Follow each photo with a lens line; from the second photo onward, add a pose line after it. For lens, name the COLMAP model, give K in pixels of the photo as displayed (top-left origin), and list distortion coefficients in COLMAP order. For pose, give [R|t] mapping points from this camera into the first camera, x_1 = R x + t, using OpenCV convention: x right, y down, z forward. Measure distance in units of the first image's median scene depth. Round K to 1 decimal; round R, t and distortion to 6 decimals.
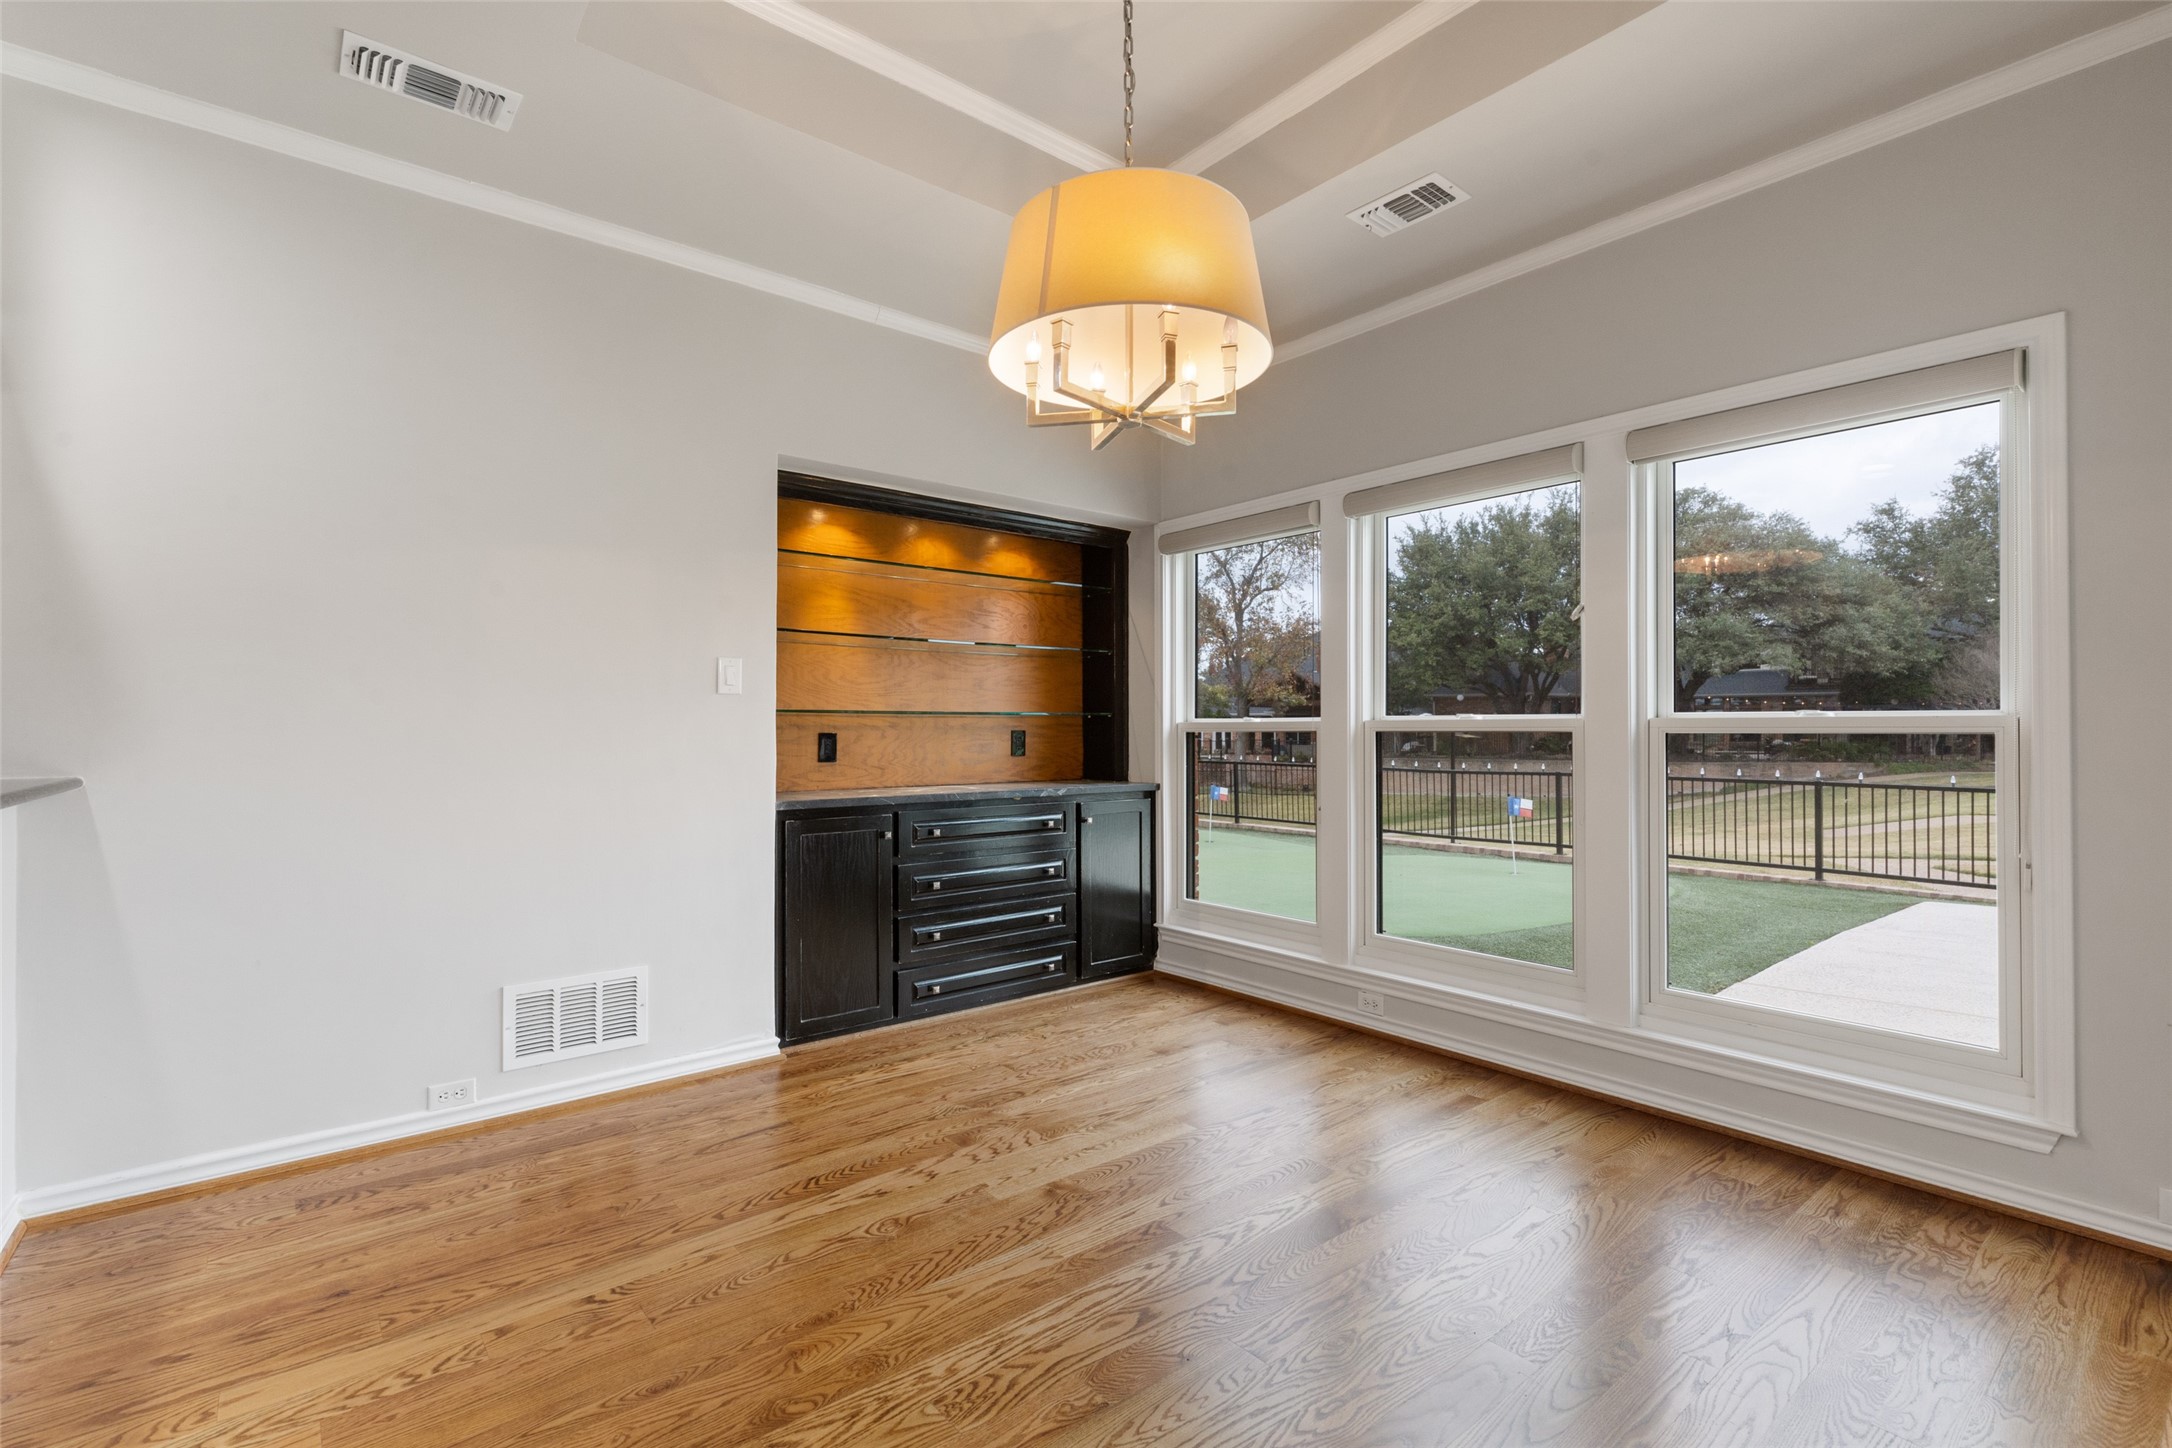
lens RADIAL K [[988.5, 0, 1082.2], [0, 988.5, 725.8], [0, 0, 1]] dist [0.004583, -0.000106]
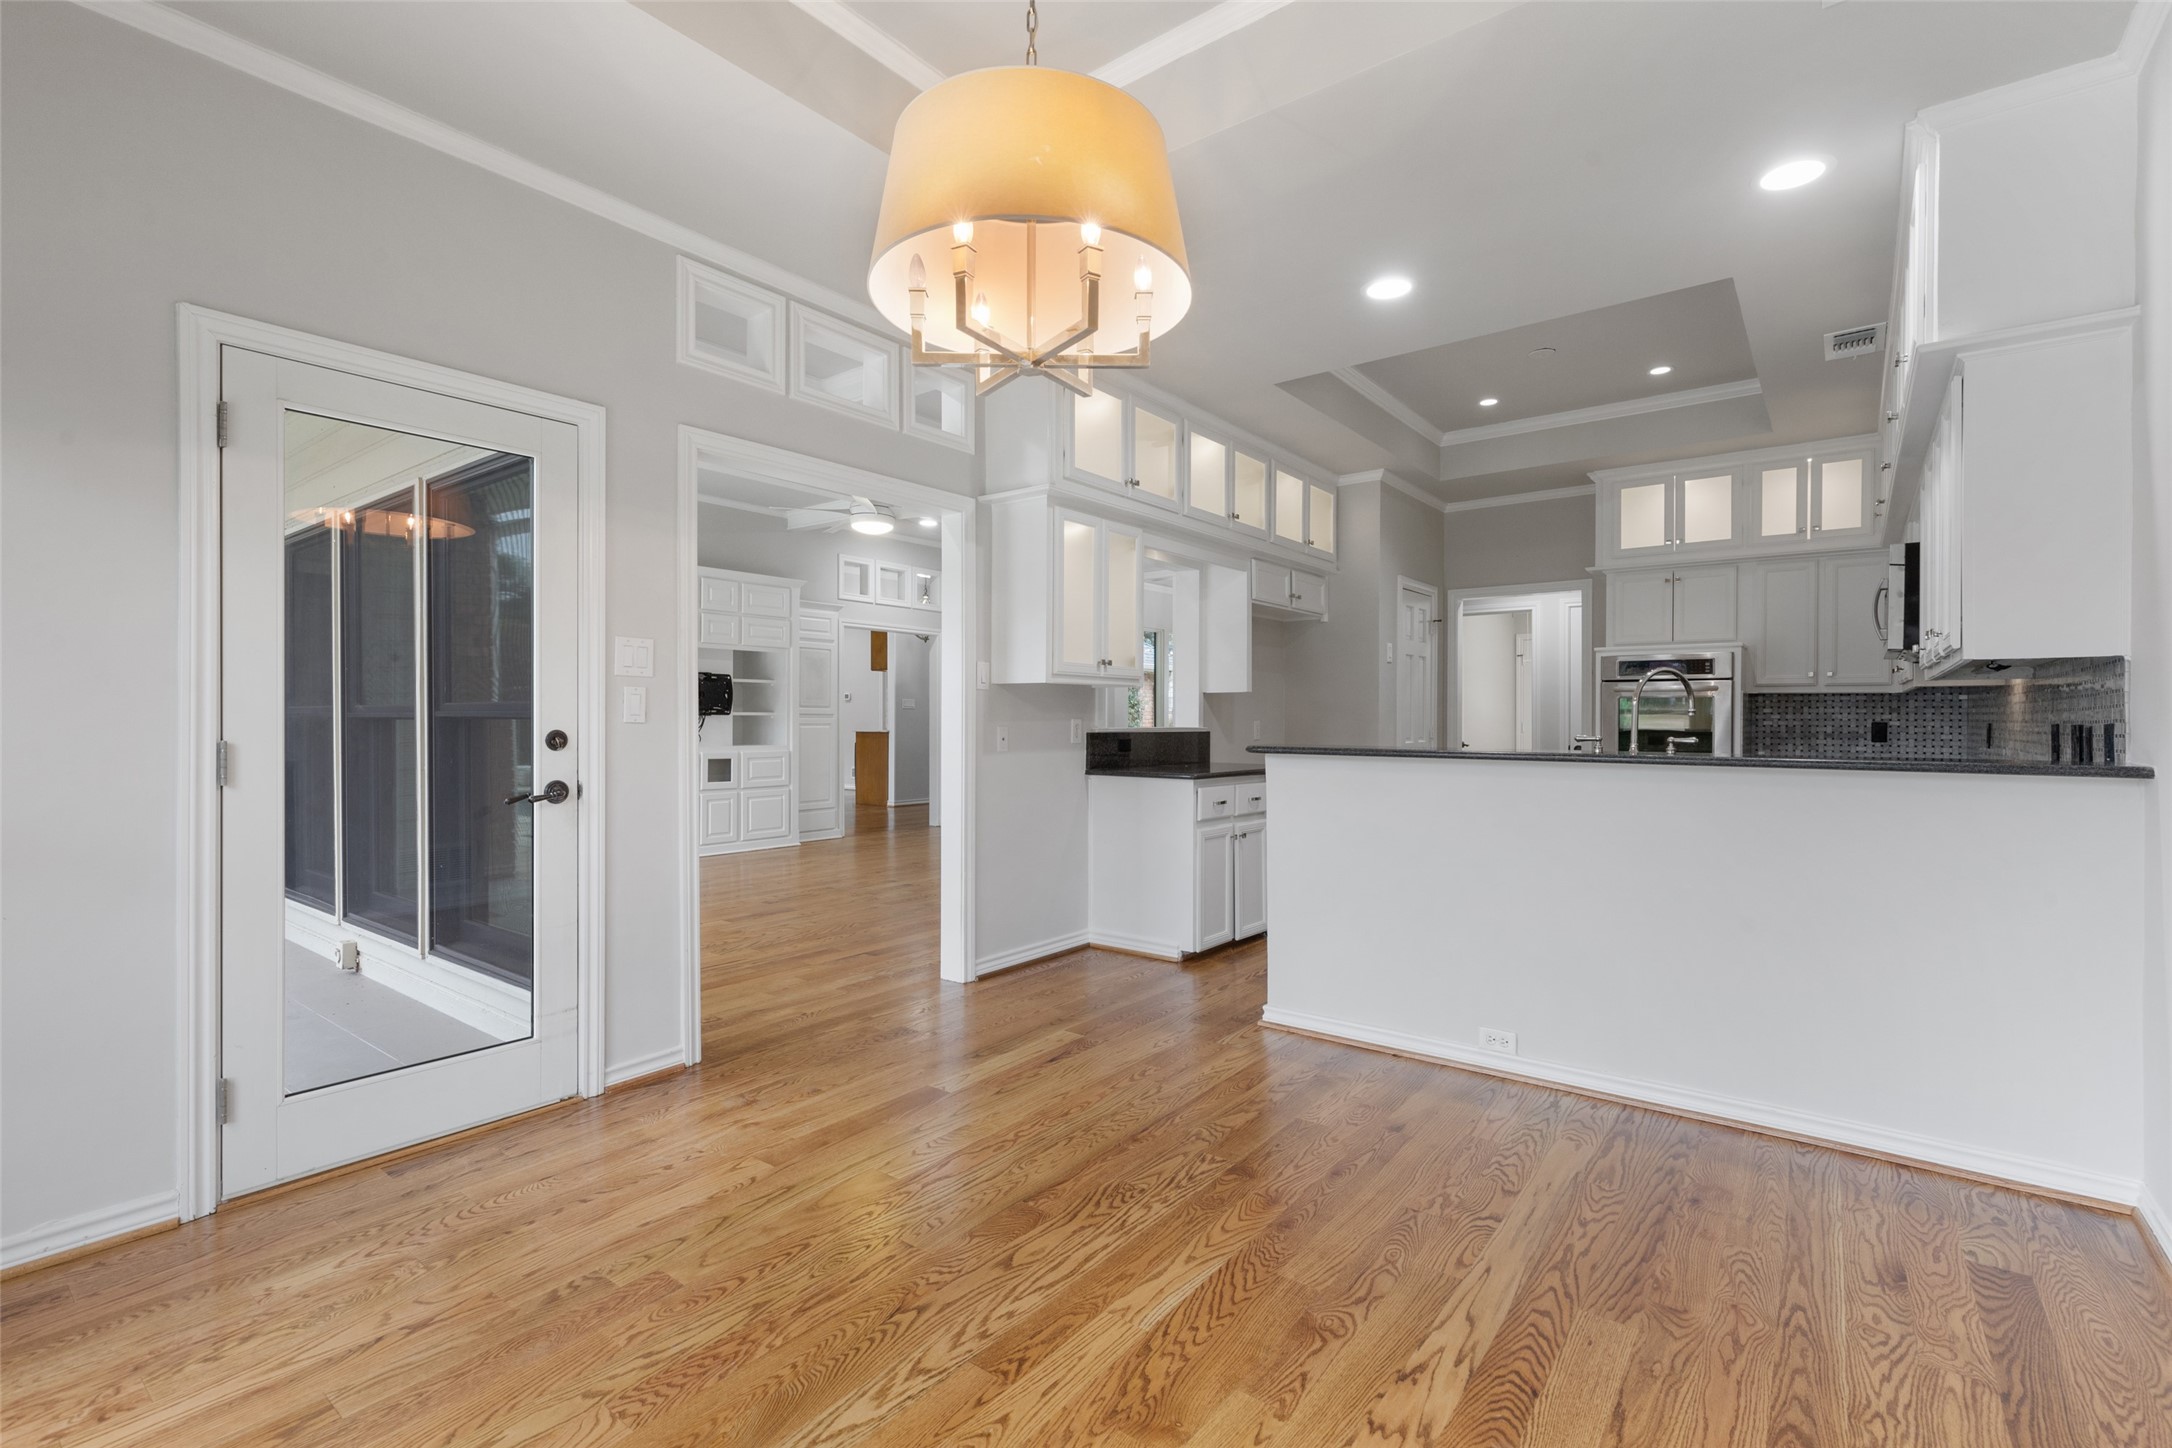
lens RADIAL K [[988.5, 0, 1087.1], [0, 988.5, 722.8], [0, 0, 1]] dist [0.004583, -0.000106]
pose [[-0.973666, 0.000762, -0.227980, 0.210915], [0.001428, 0.999995, -0.002753, 0.013617], [0.227977, -0.003006, -0.973662, 1.960257]]
